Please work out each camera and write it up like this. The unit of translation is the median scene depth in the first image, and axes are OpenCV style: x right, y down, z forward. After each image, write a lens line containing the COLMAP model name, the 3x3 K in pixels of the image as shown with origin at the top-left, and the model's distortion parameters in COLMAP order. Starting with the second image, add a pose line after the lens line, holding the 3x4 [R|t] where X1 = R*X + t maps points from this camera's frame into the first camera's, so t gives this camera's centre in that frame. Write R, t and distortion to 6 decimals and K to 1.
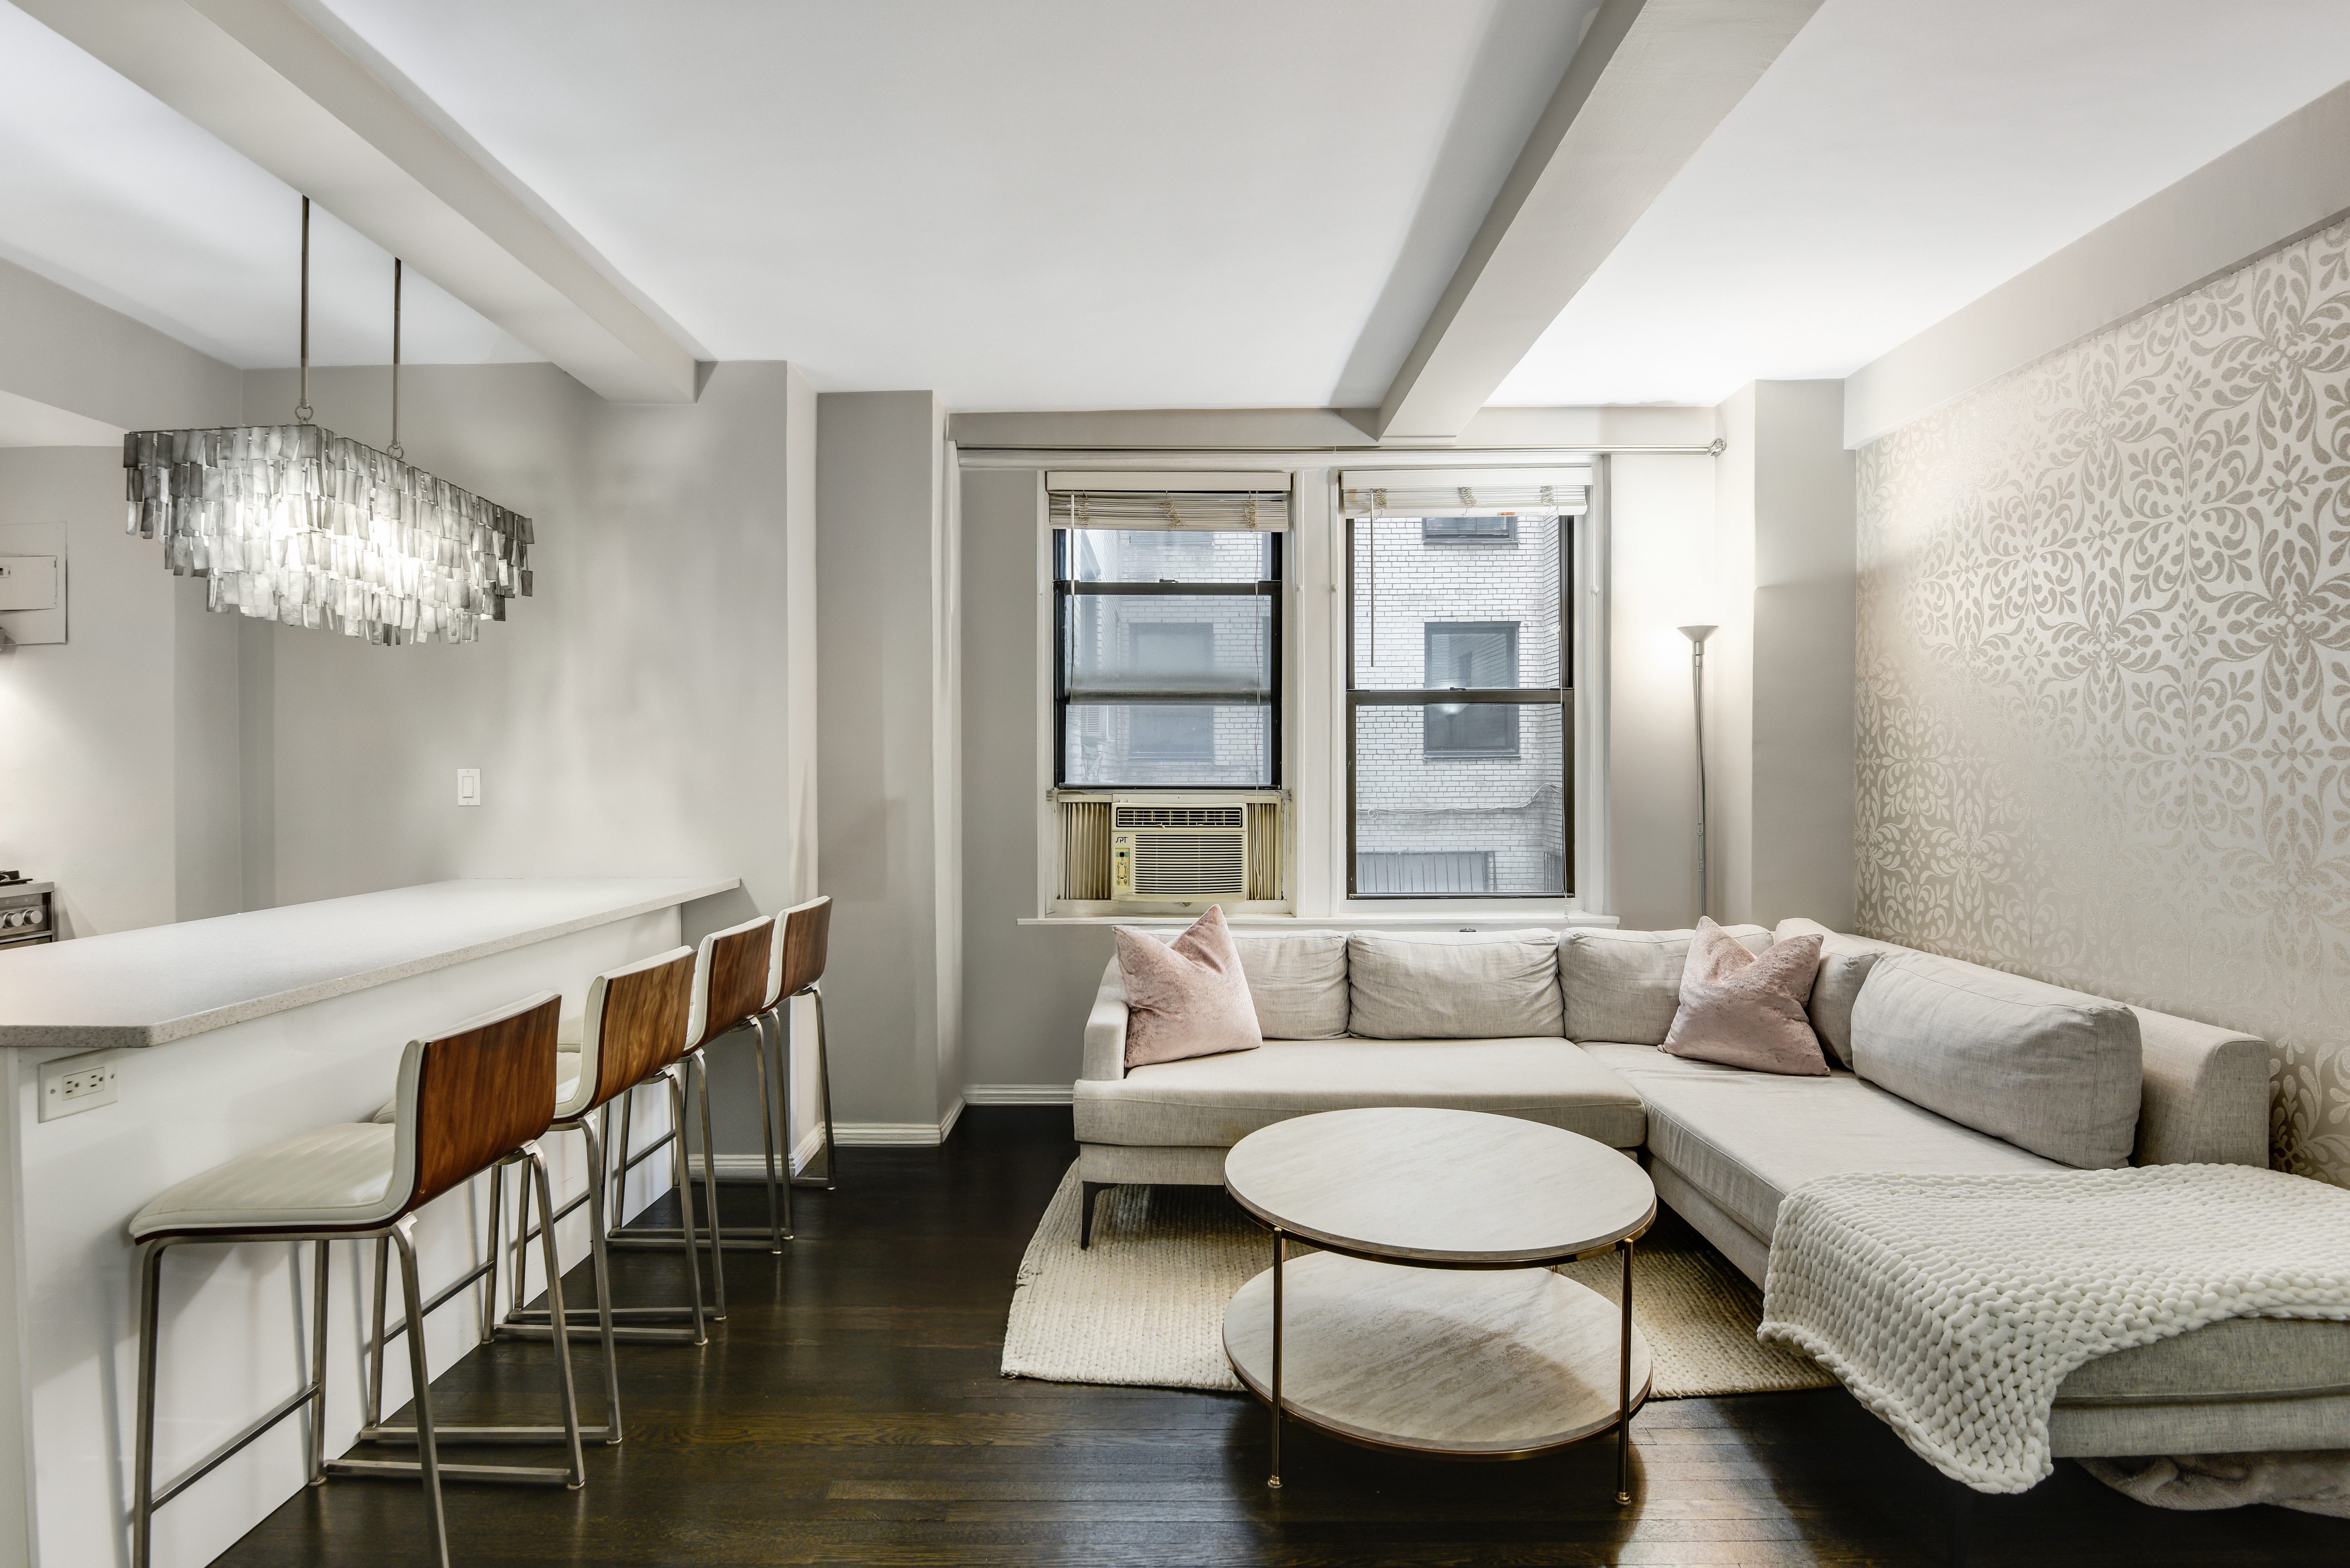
lens RADIAL K [[1239.0, 0, 1139.8], [0, 1239.0, 774.1], [0, 0, 1]] dist [-0.003437, -0.012478]
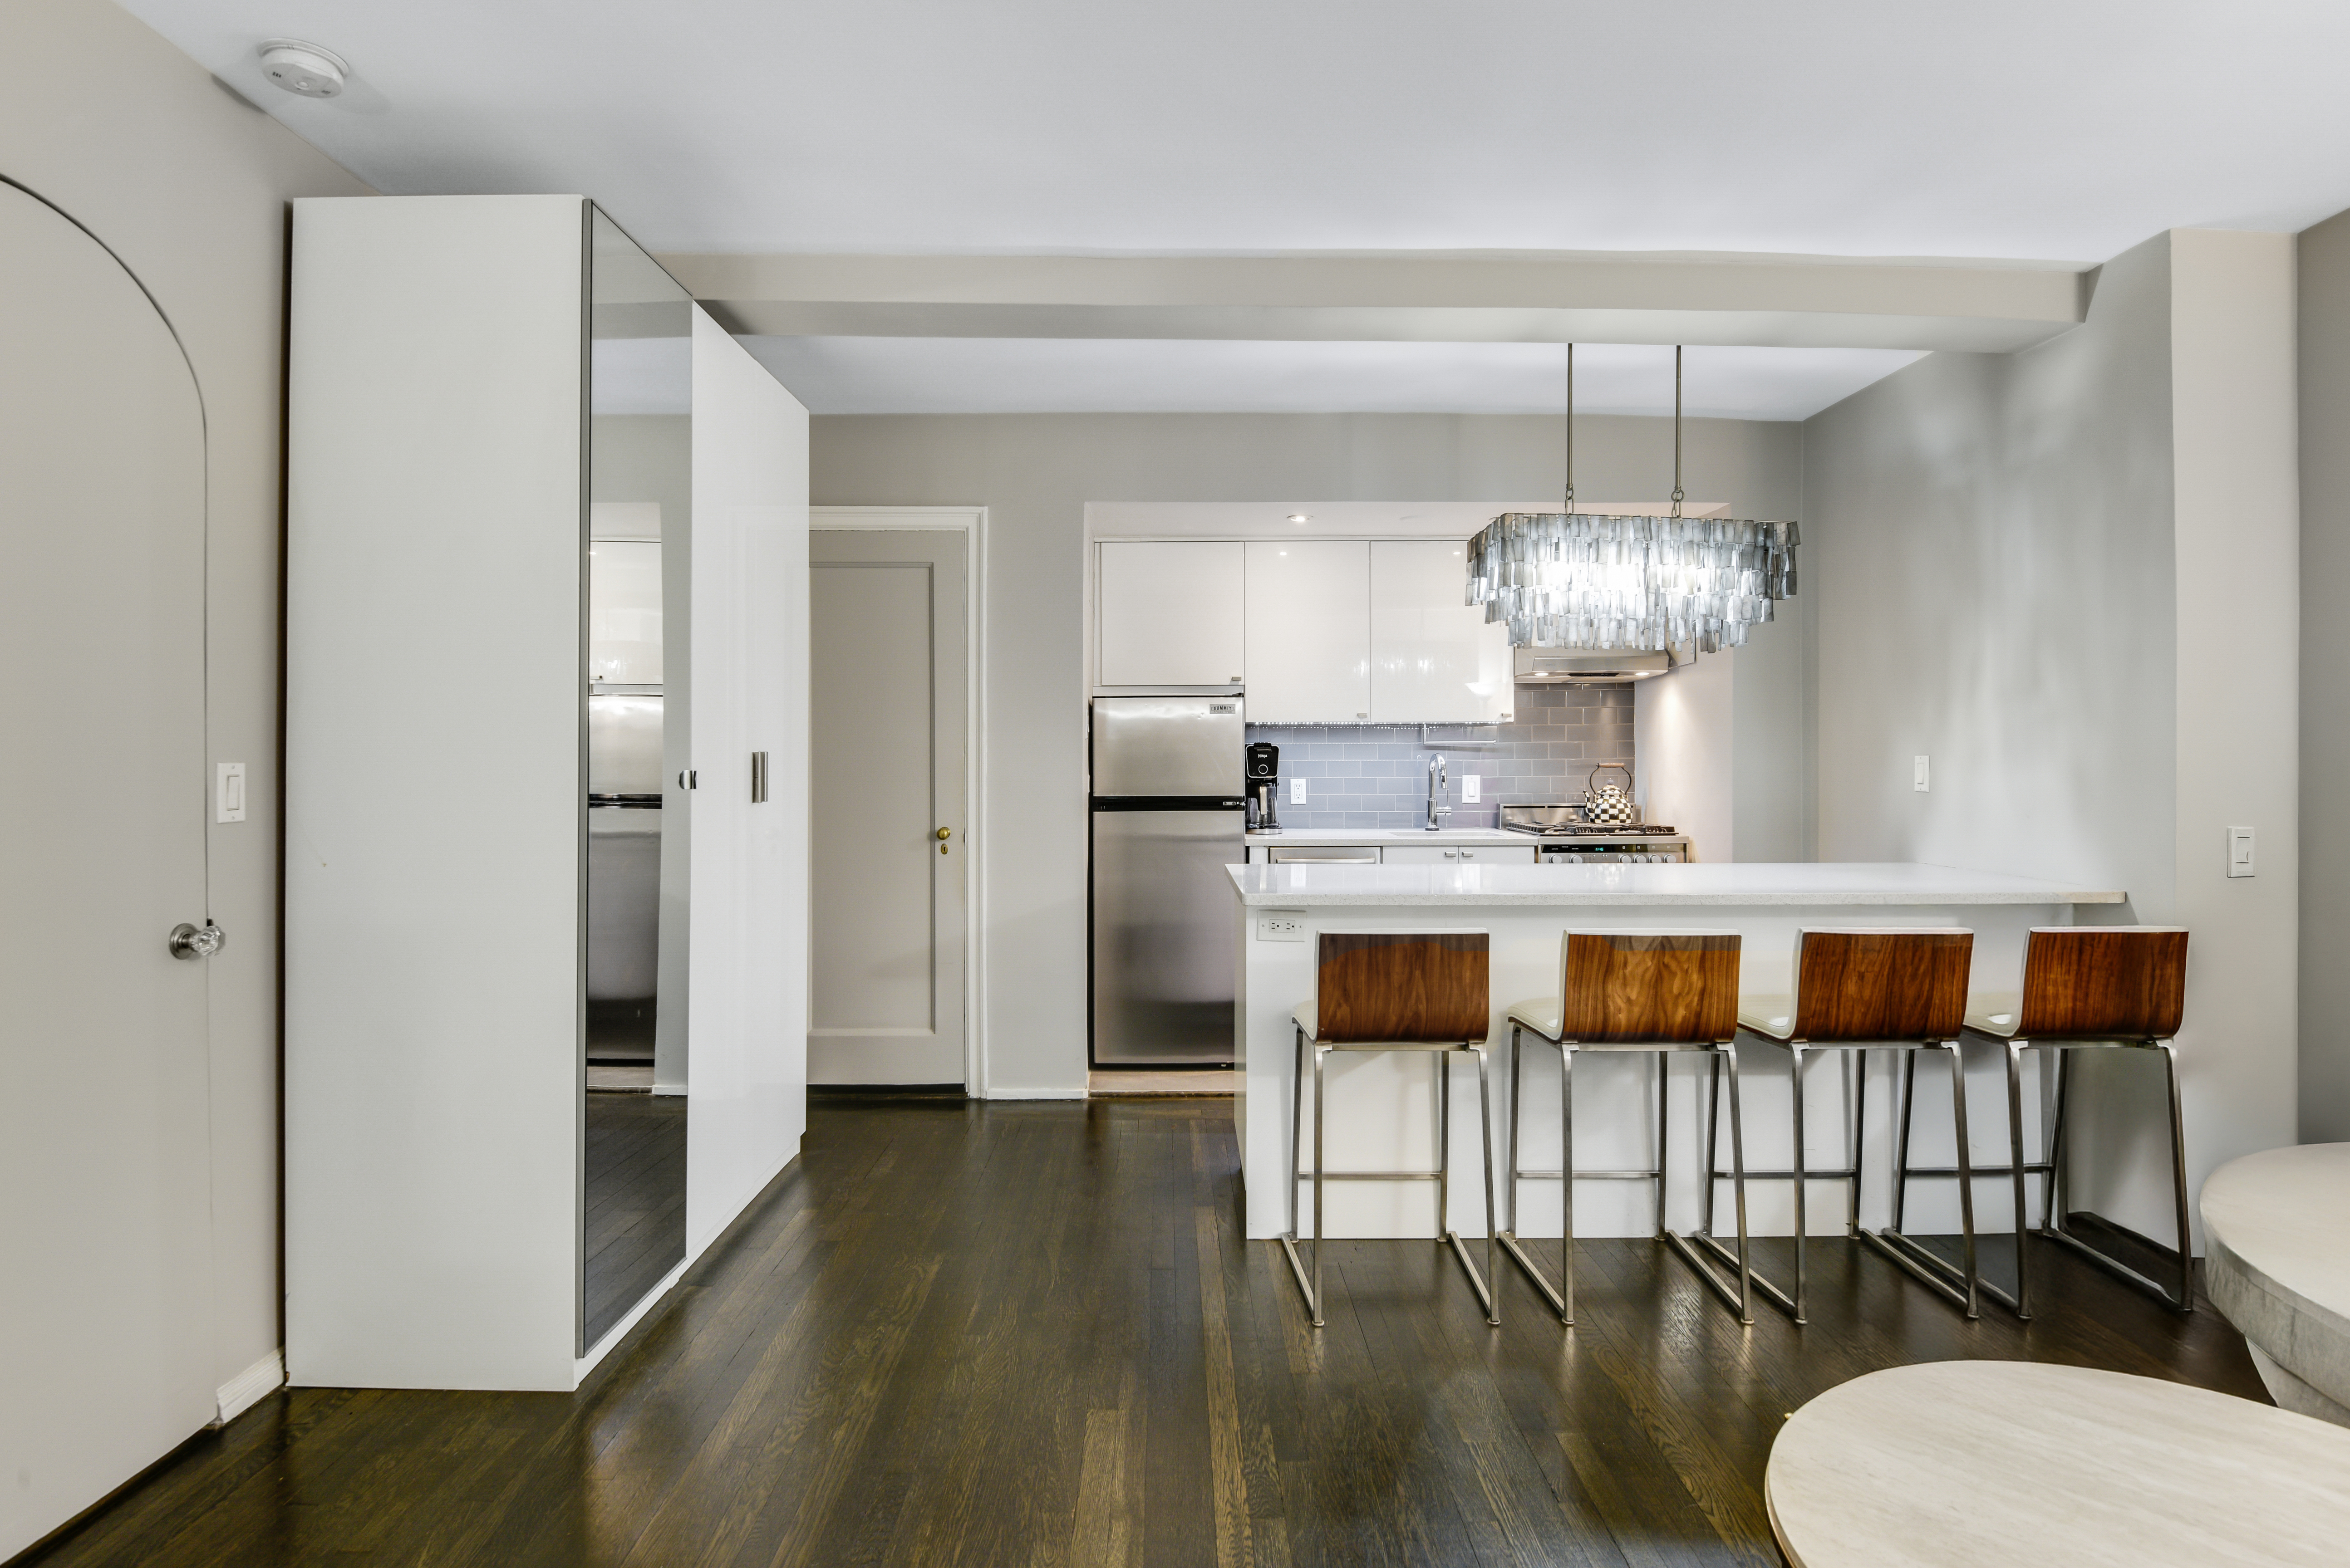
lens RADIAL K [[1239.0, 0, 1177.5], [0, 1239.0, 744.1], [0, 0, 1]] dist [-0.003437, -0.012478]
pose [[0.025229, -0.006197, -0.999662, 0.468598], [-0.003053, 0.999976, -0.006276, -0.005560], [0.999677, 0.003211, 0.025209, 0.369363]]
